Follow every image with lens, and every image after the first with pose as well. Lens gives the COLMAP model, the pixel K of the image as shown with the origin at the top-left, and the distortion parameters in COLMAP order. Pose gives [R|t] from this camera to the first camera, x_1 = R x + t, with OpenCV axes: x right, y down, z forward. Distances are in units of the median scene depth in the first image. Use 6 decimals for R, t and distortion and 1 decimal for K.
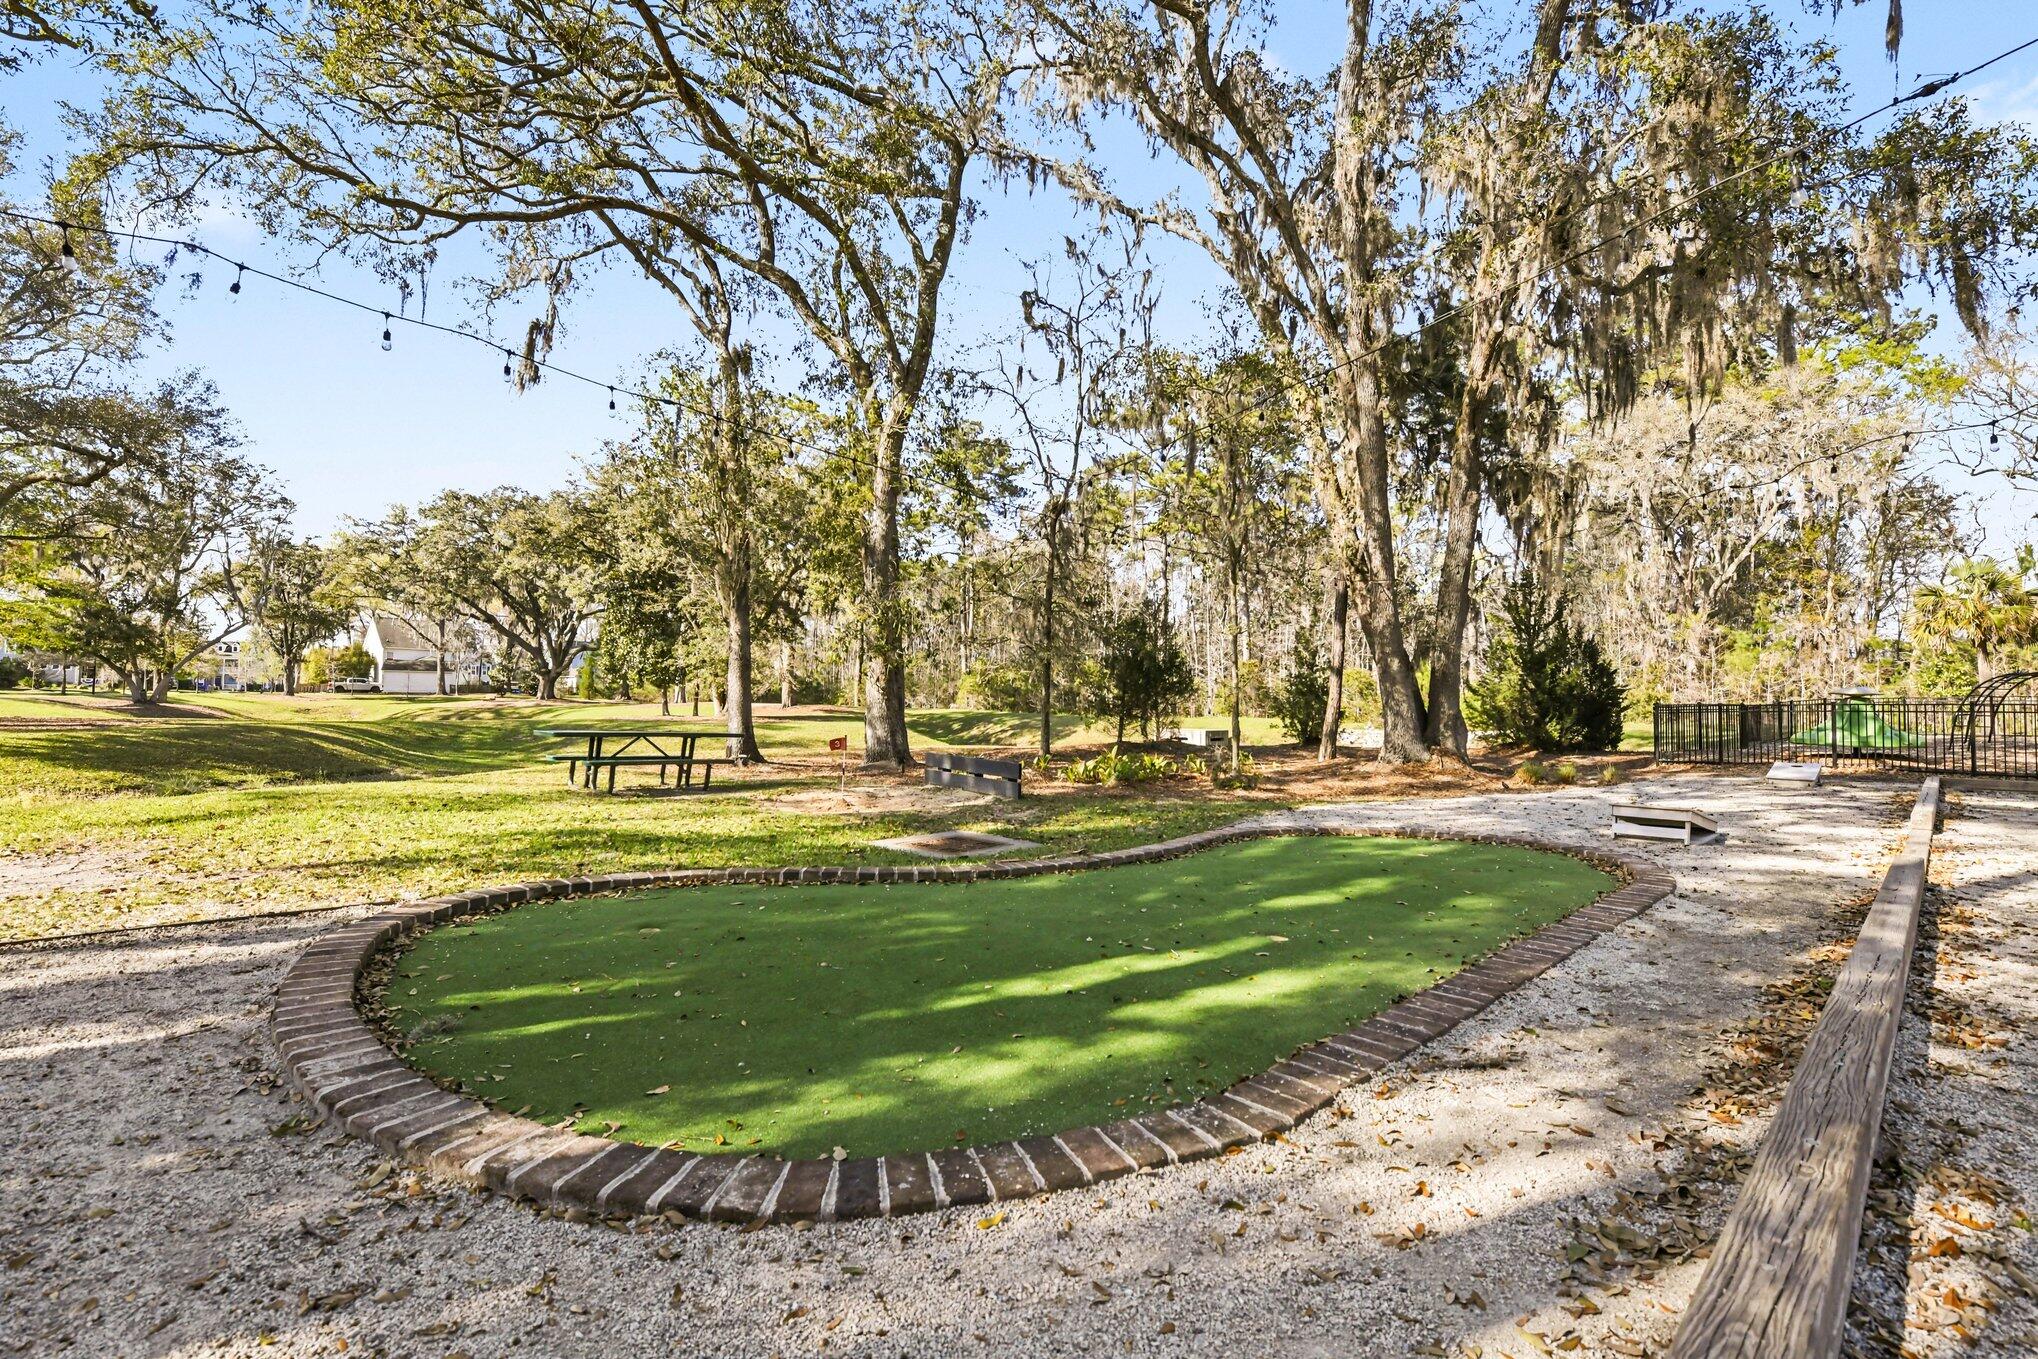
lens RADIAL K [[818.8, 0, 1013.6], [0, 818.8, 683.3], [0, 0, 1]] dist [-0.003856, -0.000135]
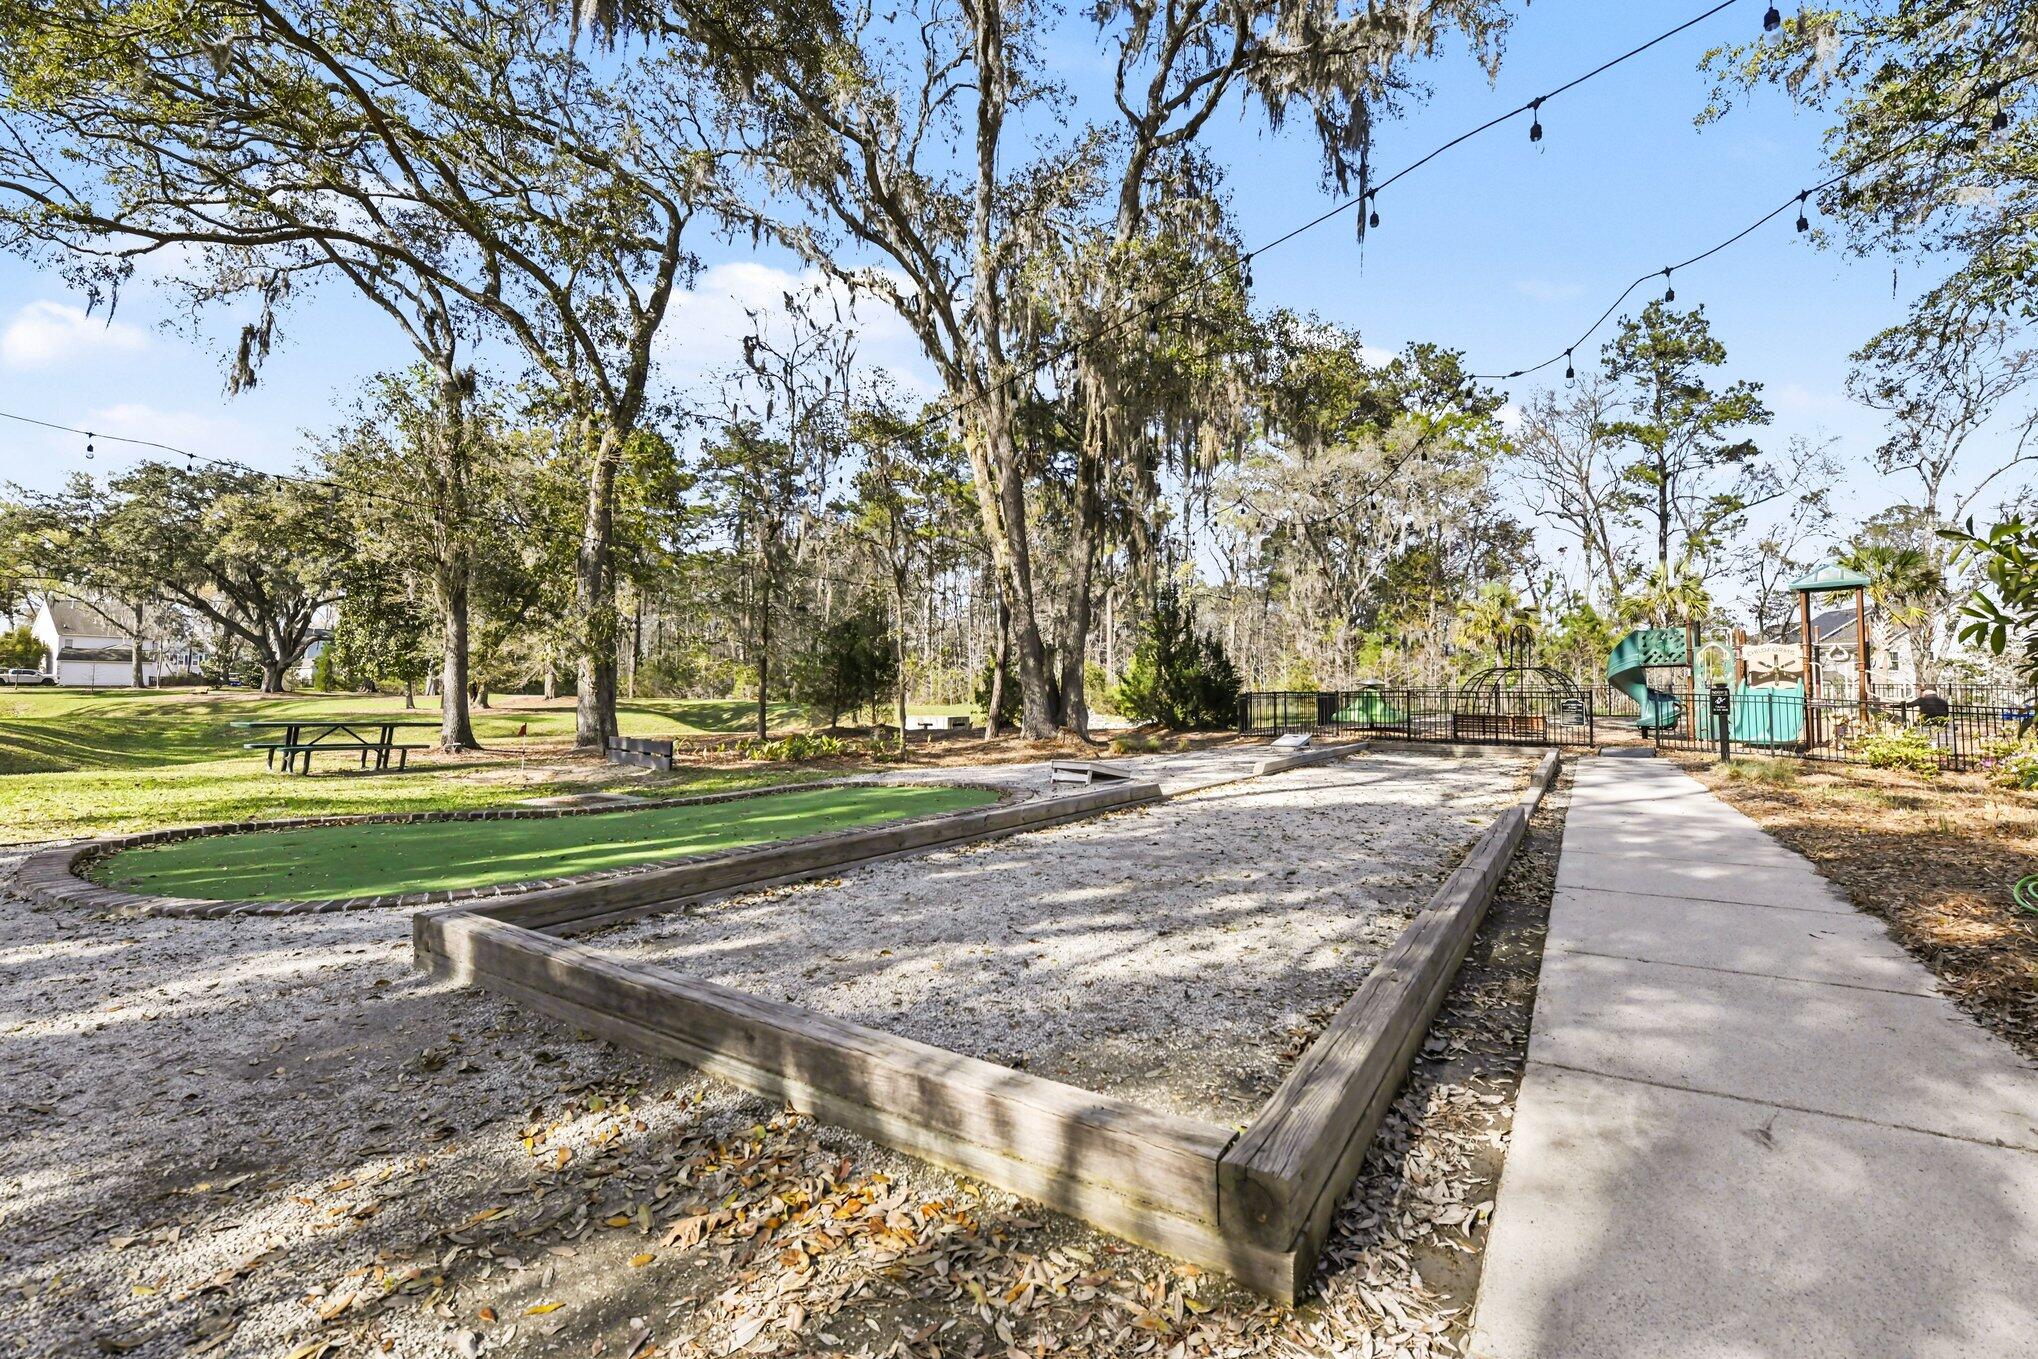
lens RADIAL K [[827.5, 0, 1020.8], [0, 827.5, 664.4], [0, 0, 1]] dist [-0.002477, -0.000473]
pose [[0.978465, 0.000852, 0.206413, 0.146502], [0.000894, 0.999965, -0.008365, -0.007443], [-0.206413, 0.008370, 0.978429, -0.205219]]
